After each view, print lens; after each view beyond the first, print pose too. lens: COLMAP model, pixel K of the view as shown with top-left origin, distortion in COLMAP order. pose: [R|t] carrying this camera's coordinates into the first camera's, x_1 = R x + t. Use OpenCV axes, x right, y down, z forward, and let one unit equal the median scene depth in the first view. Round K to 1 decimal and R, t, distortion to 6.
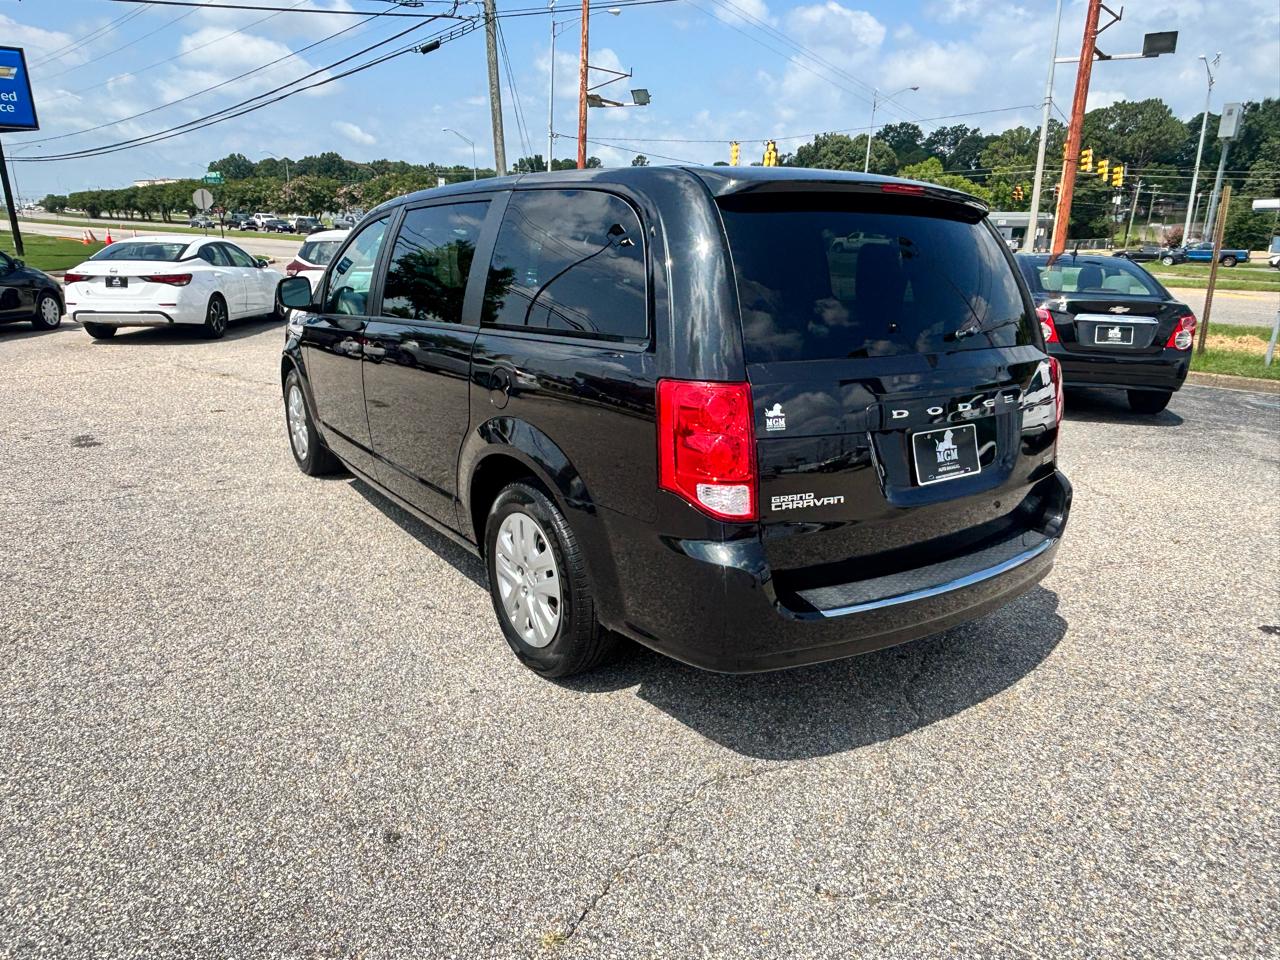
lens RADIAL K [[818.0, 0, 630.3], [0, 818.0, 485.2], [0, 0, 1]] dist [-0.007553, -0.000749]
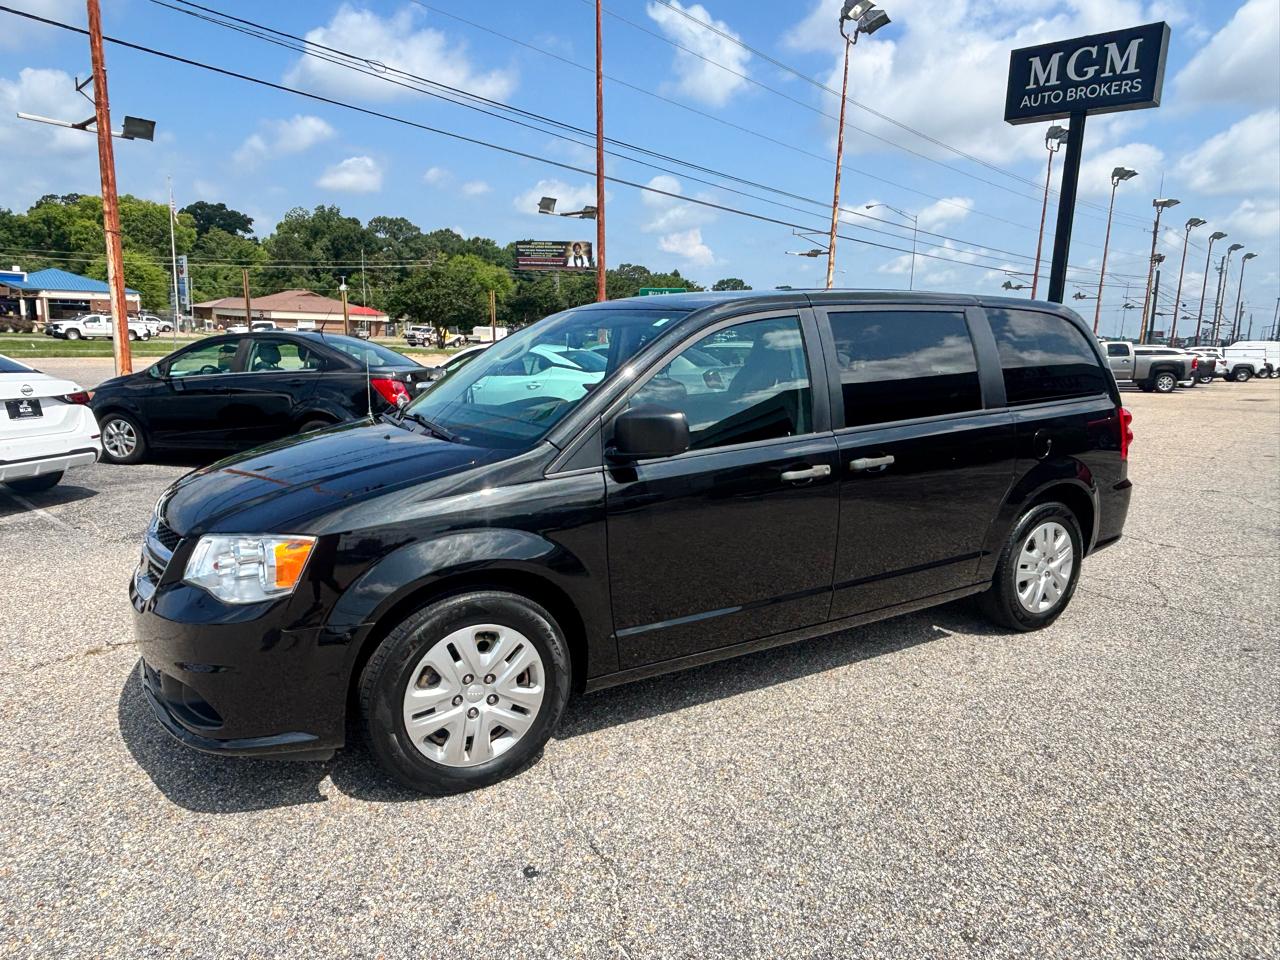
lens RADIAL K [[820.3, 0, 638.4], [0, 820.3, 482.1], [0, 0, 1]] dist [0.011473, -0.019279]
pose [[0.068288, -0.195311, 0.978361, -1.339306], [0.269839, 0.947716, 0.170359, -0.403393], [-0.960481, 0.252366, 0.117420, 1.242332]]
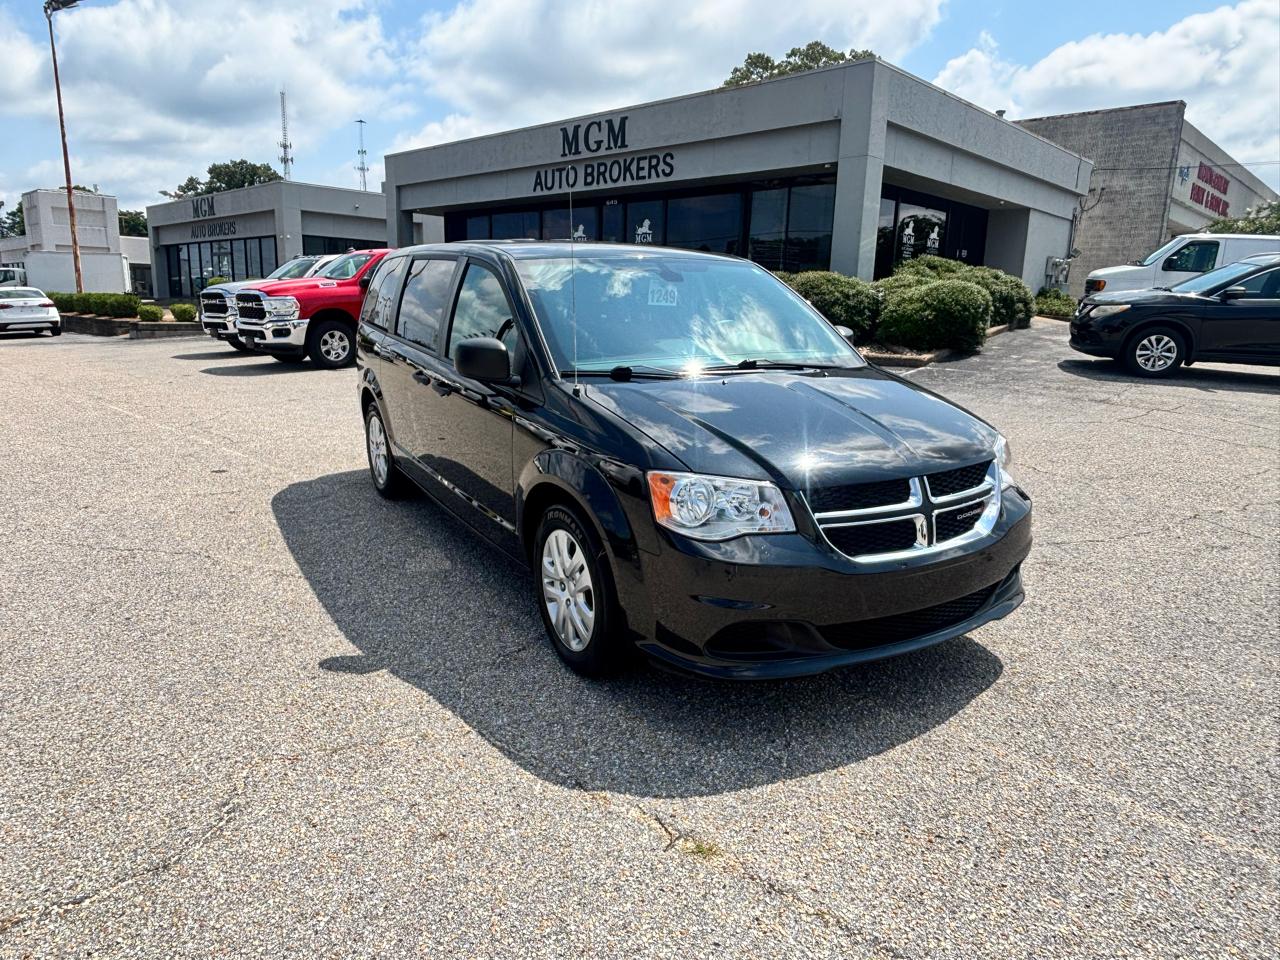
lens RADIAL K [[820.3, 0, 631.7], [0, 820.3, 481.5], [0, 0, 1]] dist [0.011473, -0.019279]
pose [[-0.996121, -0.048166, 0.073646, -0.312957], [-0.004998, 0.866524, 0.499111, -0.763538], [-0.087856, 0.496807, -0.863403, 2.565075]]
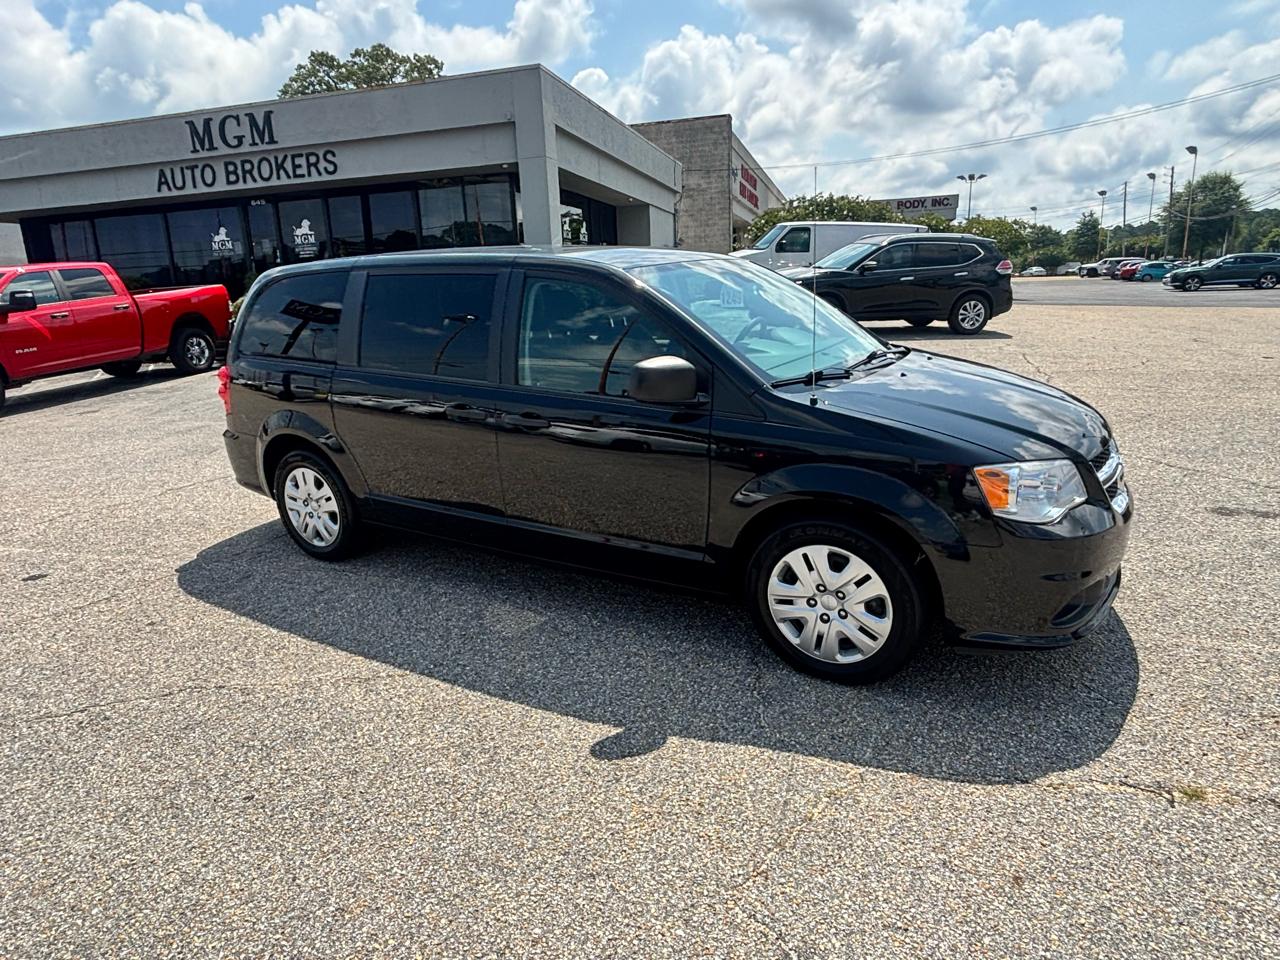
lens RADIAL K [[769.8, 0, 633.9], [0, 769.8, 477.7], [0, 0, 1]] dist [-0.010844, 0.004507]
pose [[-0.913088, 0.126865, -0.387524, 0.329716], [-0.089336, 0.865041, 0.493684, -0.716539], [0.397855, 0.485396, -0.778525, 2.341601]]
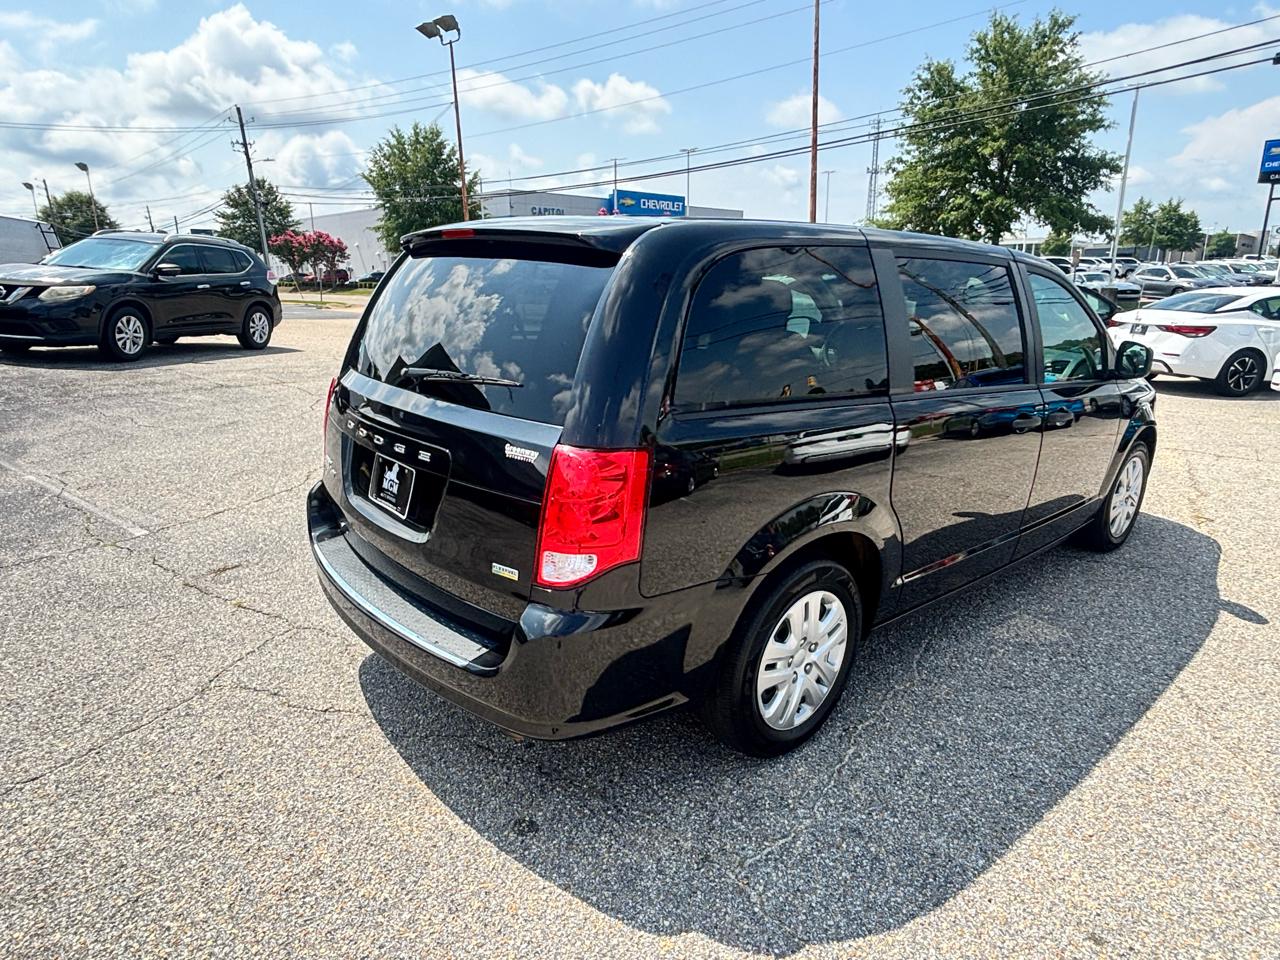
lens RADIAL K [[769.8, 0, 632.0], [0, 769.8, 479.2], [0, 0, 1]] dist [-0.010844, 0.004507]
pose [[0.111448, 0.243849, -0.963388, 0.977120], [-0.294673, 0.933938, 0.202306, -0.238722], [0.949077, 0.261338, 0.175941, 0.797585]]
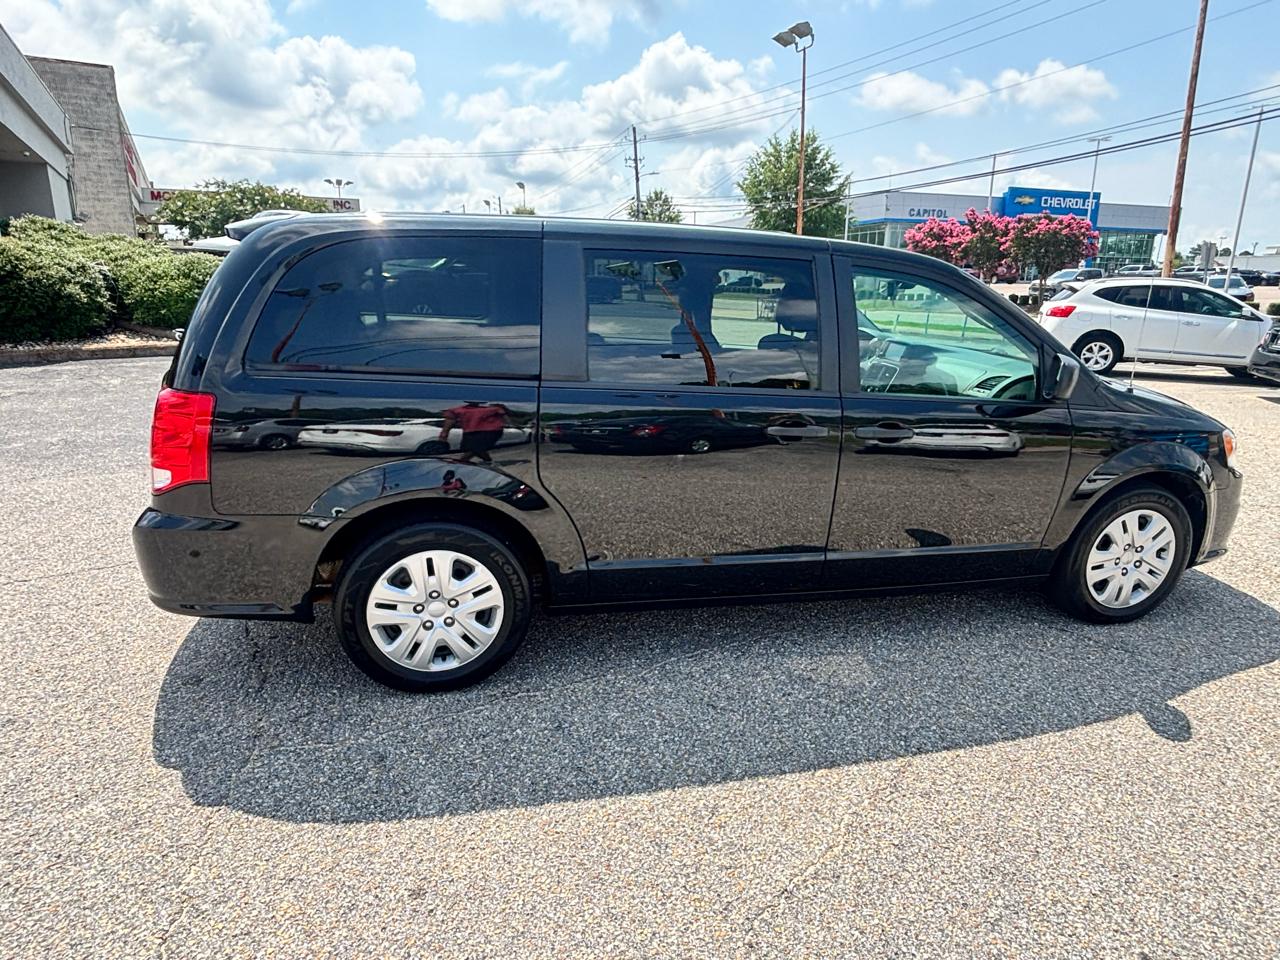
lens RADIAL K [[769.8, 0, 634.0], [0, 769.8, 481.7], [0, 0, 1]] dist [-0.010844, 0.004507]
pose [[-0.357516, 0.224150, -0.906609, 0.960968], [-0.294956, 0.893980, 0.337342, -0.435686], [0.886106, 0.388015, -0.253498, 1.464966]]
